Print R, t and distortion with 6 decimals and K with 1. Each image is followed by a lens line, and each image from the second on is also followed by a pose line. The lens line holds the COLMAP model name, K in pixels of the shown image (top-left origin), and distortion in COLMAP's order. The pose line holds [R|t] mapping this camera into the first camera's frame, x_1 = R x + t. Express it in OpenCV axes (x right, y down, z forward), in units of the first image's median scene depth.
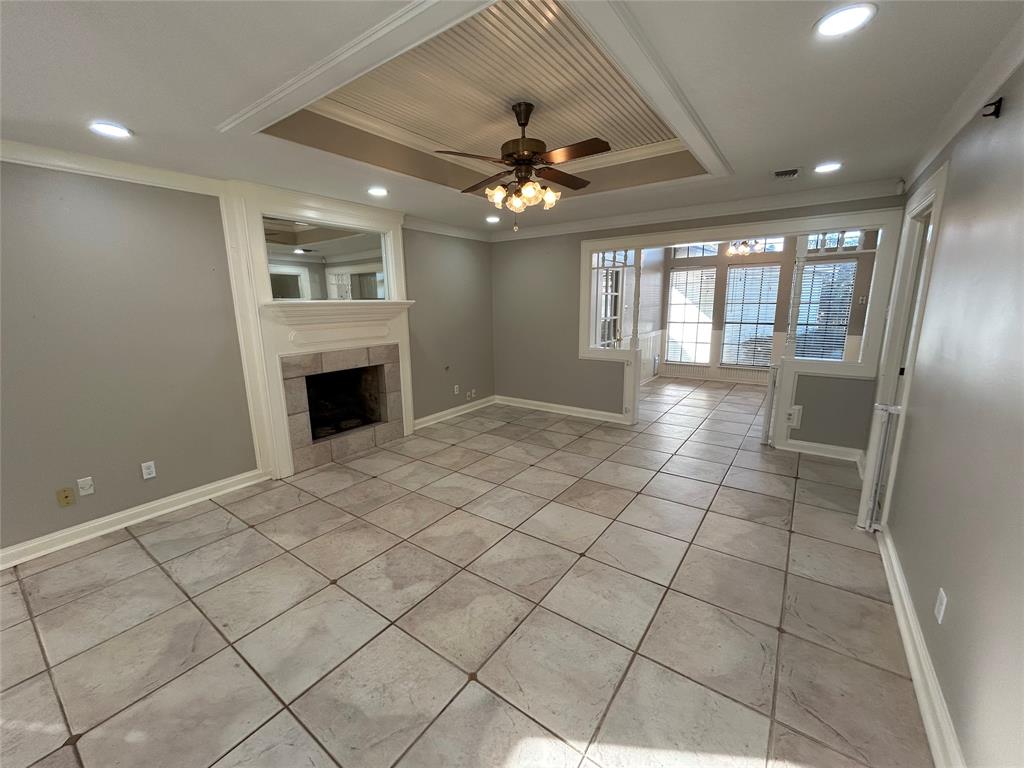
lens RADIAL K [[420.6, 0, 512.0], [0, 420.6, 384.0], [0, 0, 1]] dist [-0.002963, -0.000339]
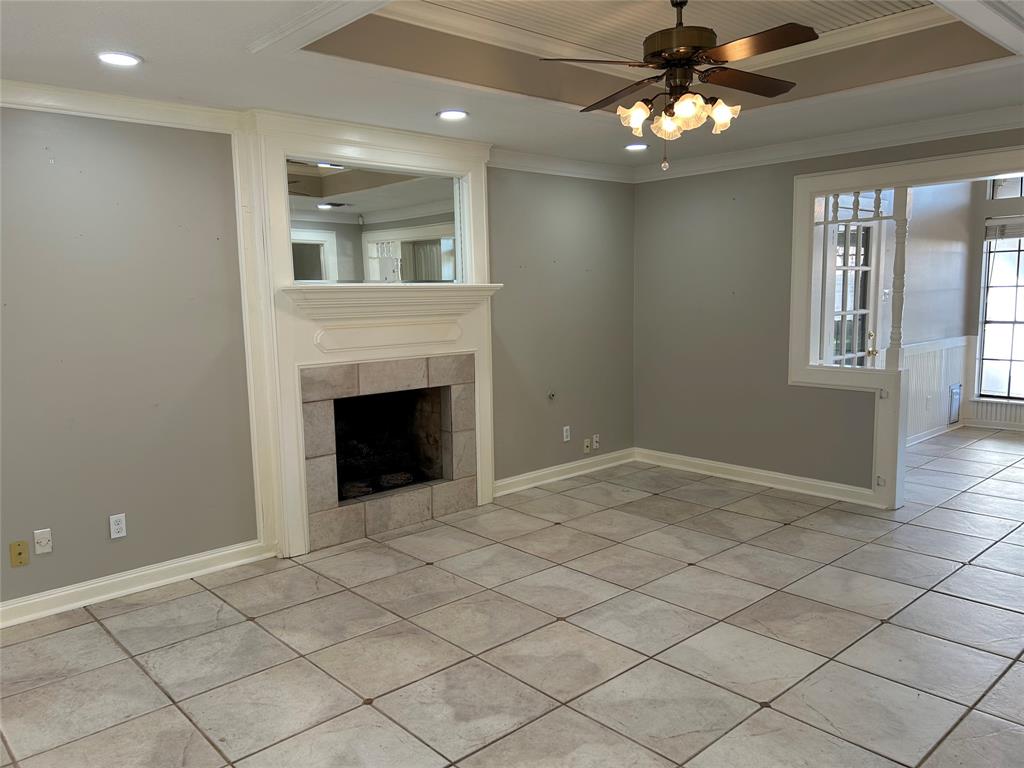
lens RADIAL K [[773.4, 0, 512.0], [0, 773.4, 384.0], [0, 0, 1]] dist [0.077738, -0.110349]
pose [[0.977827, 0.020714, -0.208388, 0.025626], [-0.034974, 0.997274, -0.064979, 0.026829], [0.206474, 0.070827, 0.975885, -0.113987]]
